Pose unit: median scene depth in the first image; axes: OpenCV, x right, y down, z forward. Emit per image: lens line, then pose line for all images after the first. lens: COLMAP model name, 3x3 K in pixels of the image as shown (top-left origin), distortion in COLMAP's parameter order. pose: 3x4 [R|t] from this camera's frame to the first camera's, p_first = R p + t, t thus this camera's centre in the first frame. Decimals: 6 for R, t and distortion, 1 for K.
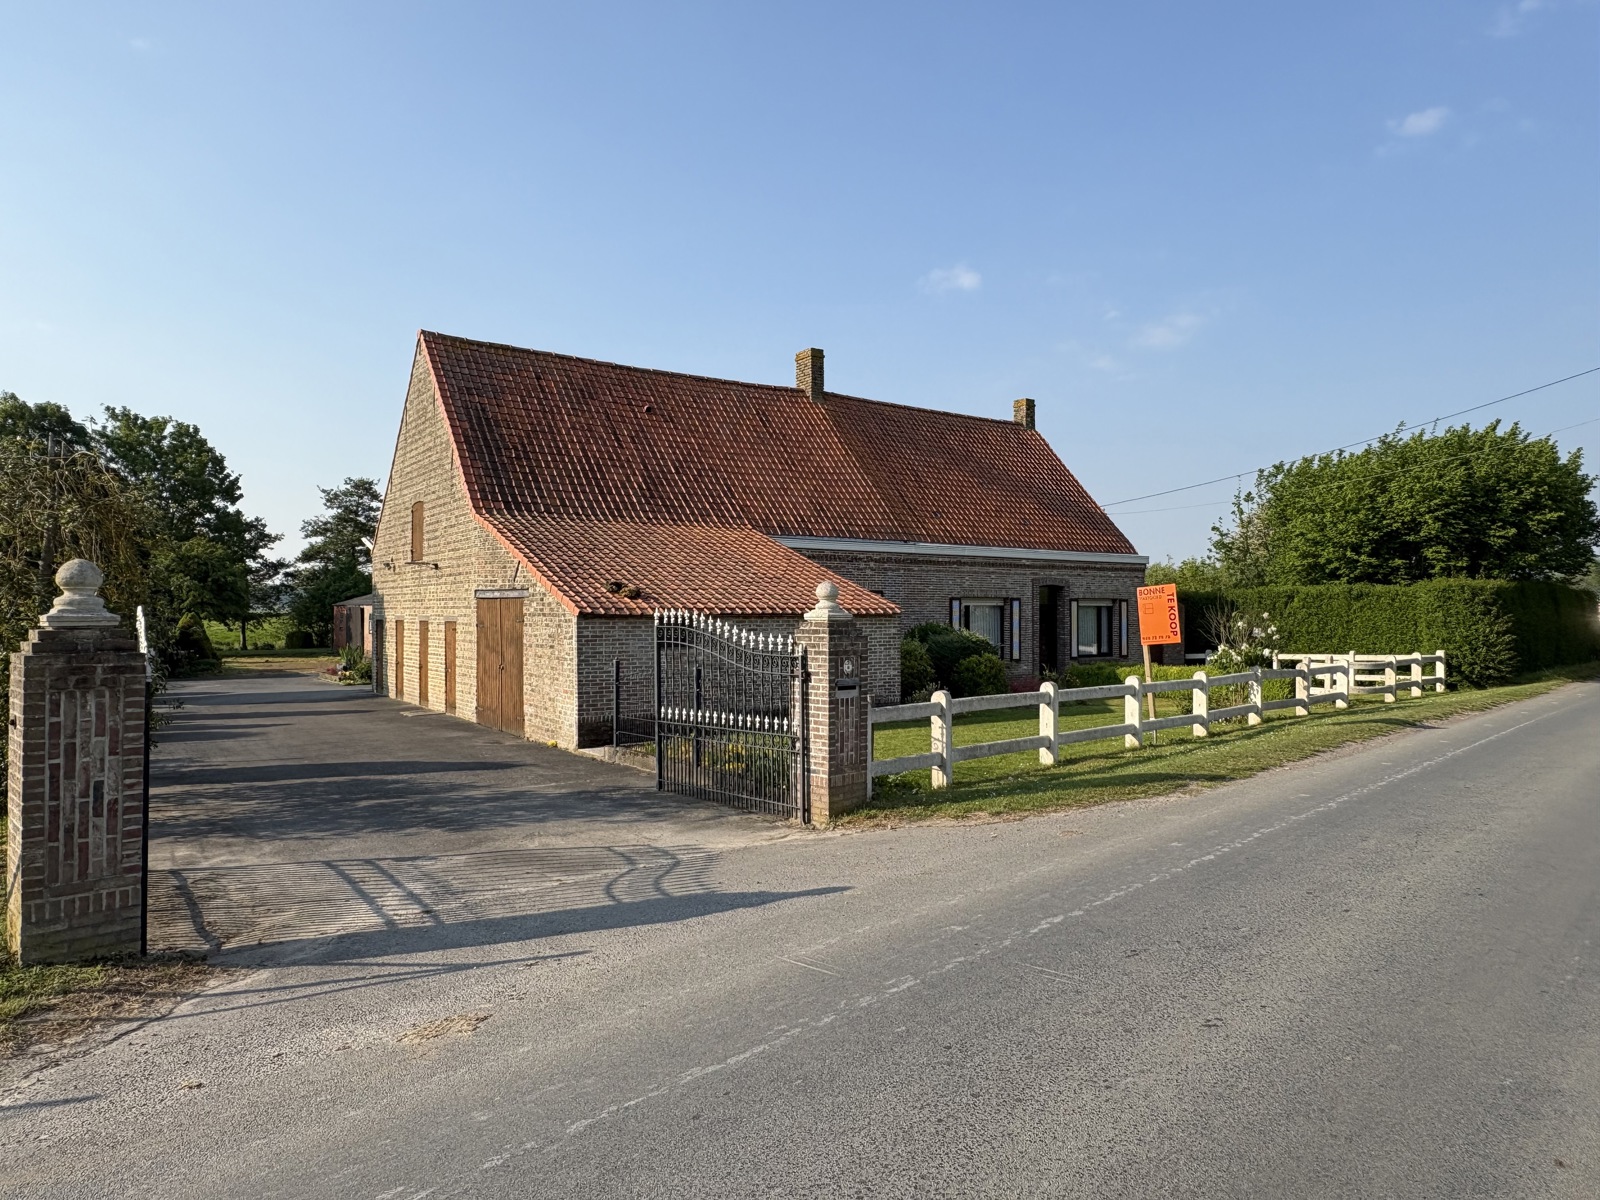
lens RADIAL K [[1004.2, 0, 799.0], [0, 1004.2, 604.6], [0, 0, 1]] dist [-0.000711, 0.004120]
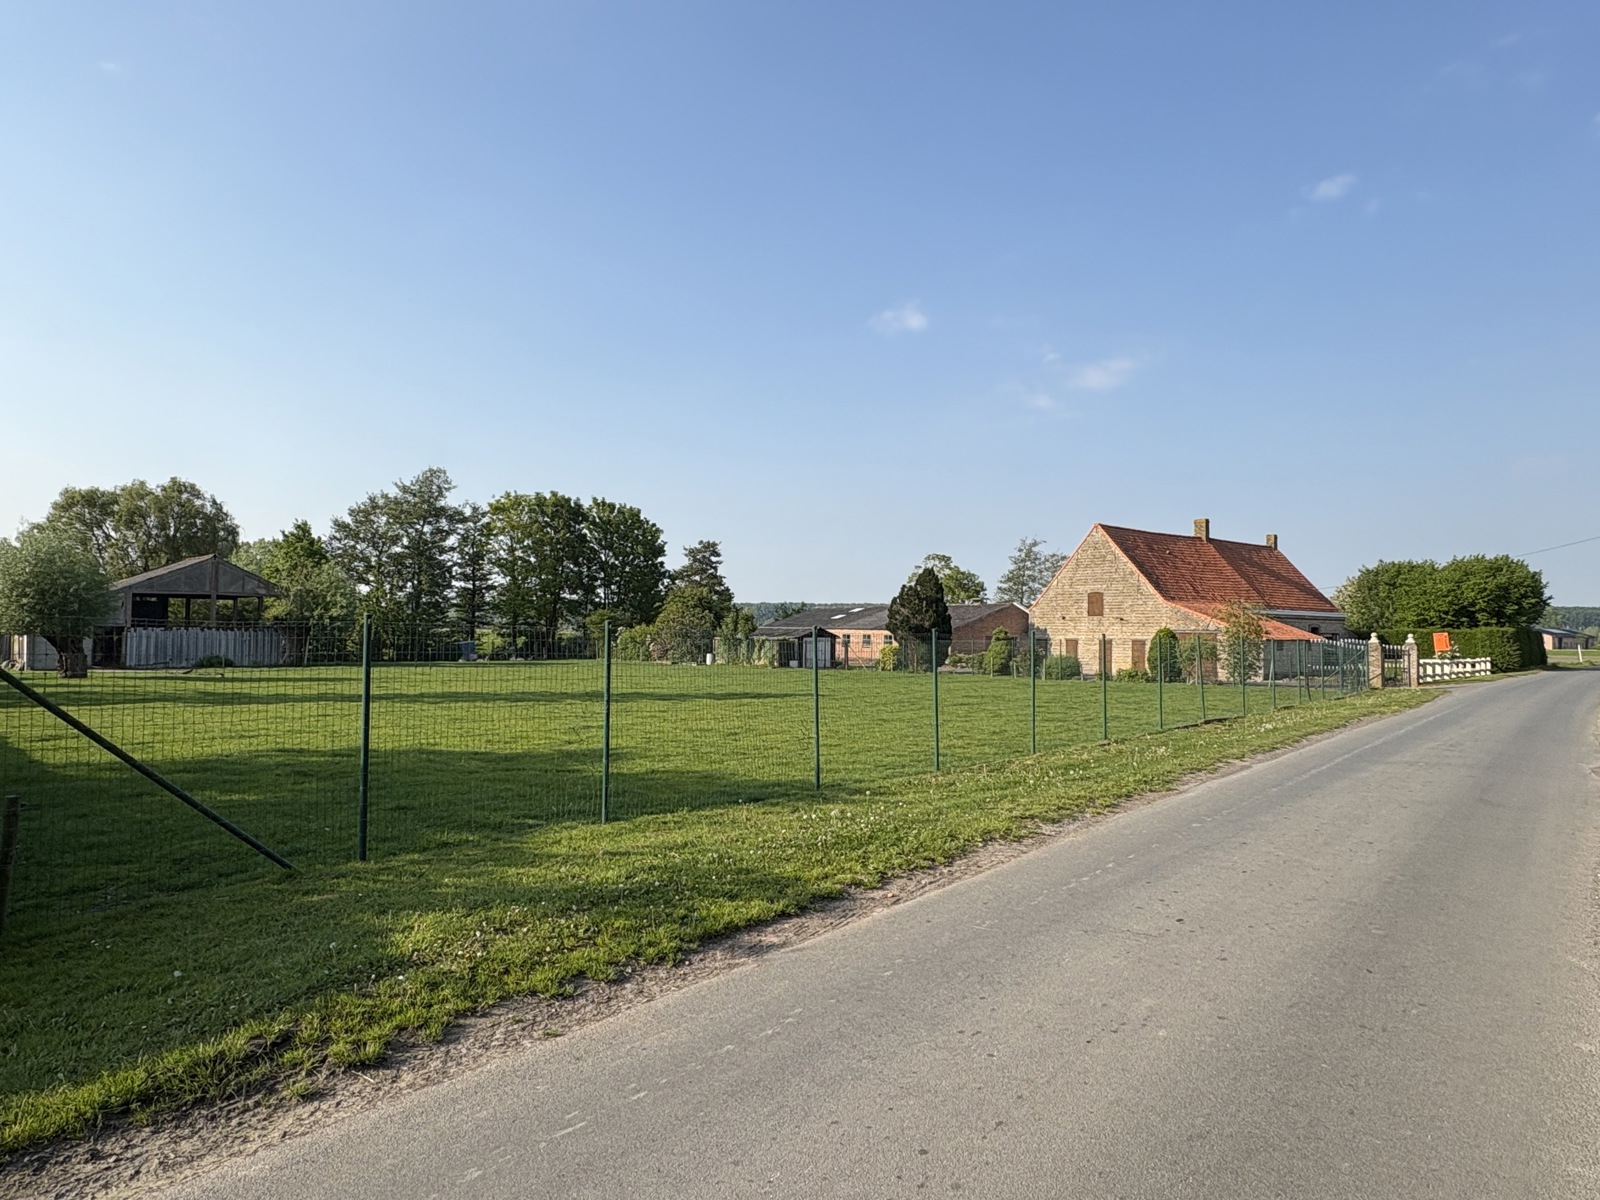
lens RADIAL K [[957.9, 0, 793.1], [0, 957.9, 600.1], [0, 0, 1]] dist [-0.005708, -0.001389]
pose [[0.999086, 0.013176, 0.040658, -0.980398], [-0.012145, 0.999601, -0.025506, -0.011304], [-0.040978, 0.024989, 0.998848, -1.066514]]
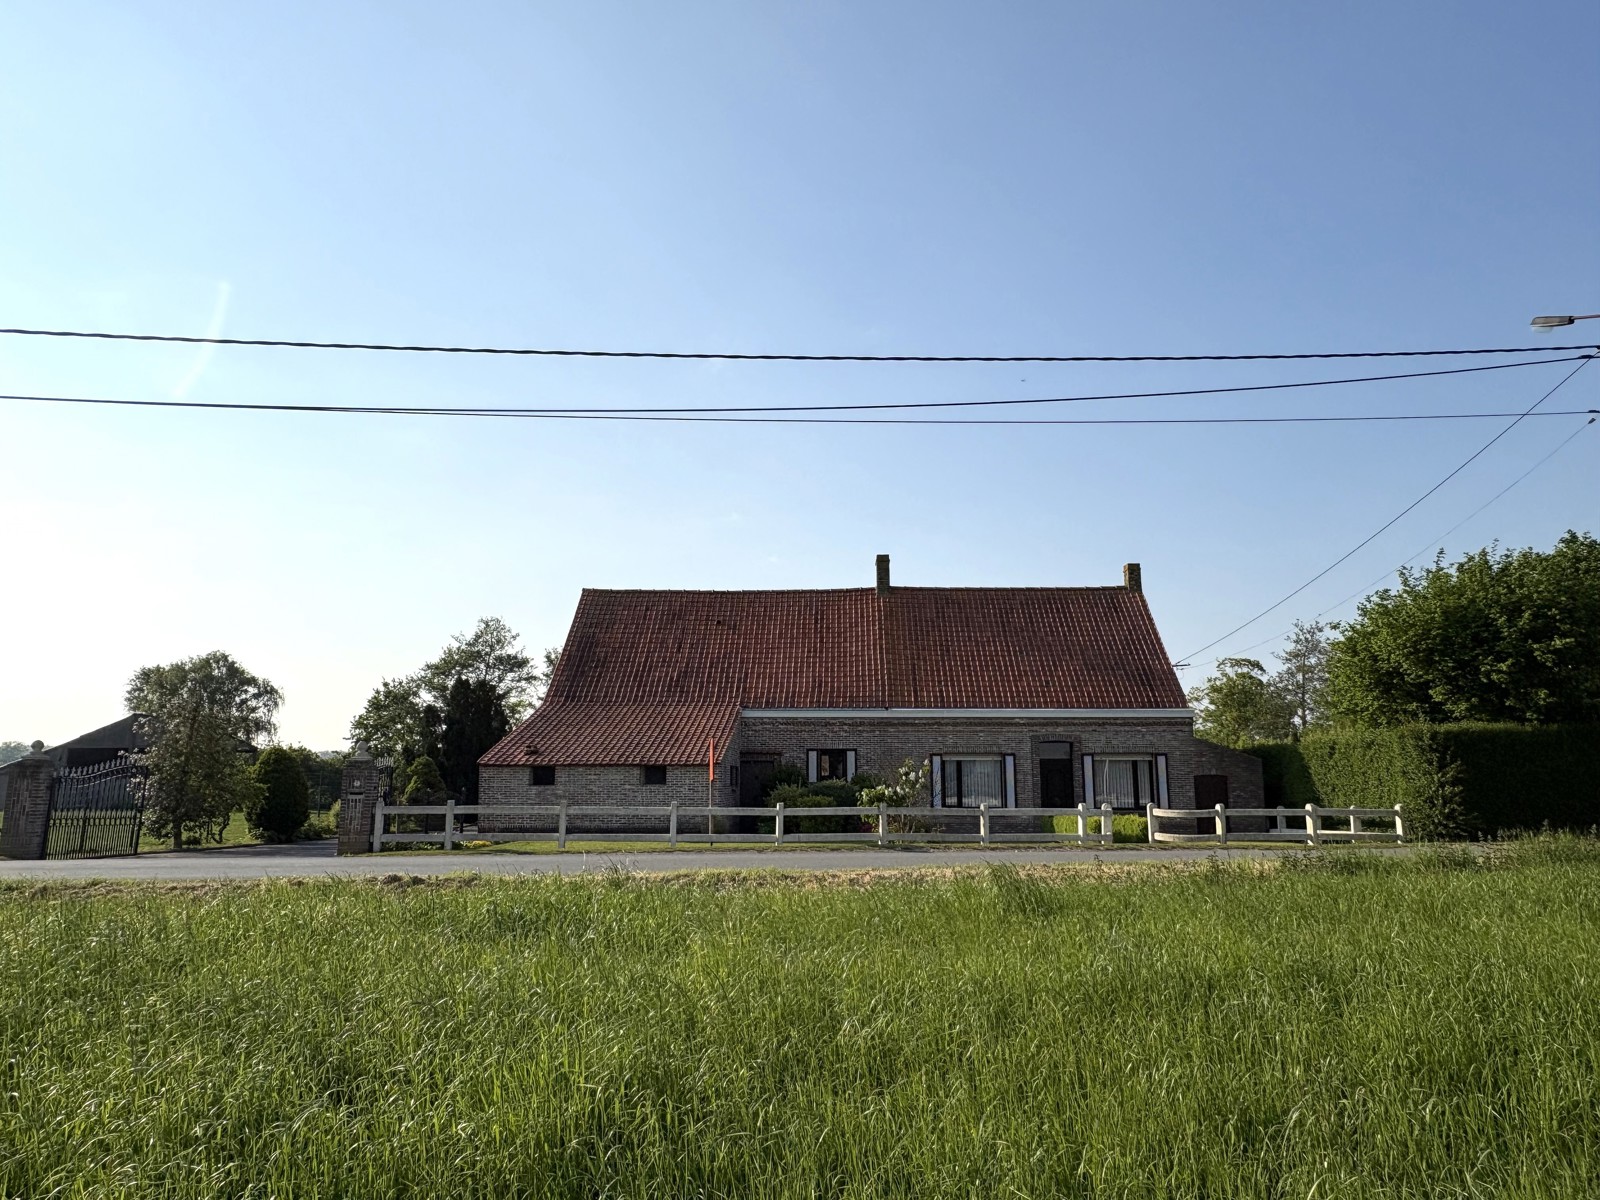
lens RADIAL K [[1004.2, 0, 795.7], [0, 1004.2, 603.0], [0, 0, 1]] dist [-0.000711, 0.004120]
pose [[0.803920, -0.104580, -0.585470, 0.656906], [0.003972, 0.985340, -0.170553, 0.017122], [0.594724, 0.134786, 0.792550, -0.046704]]
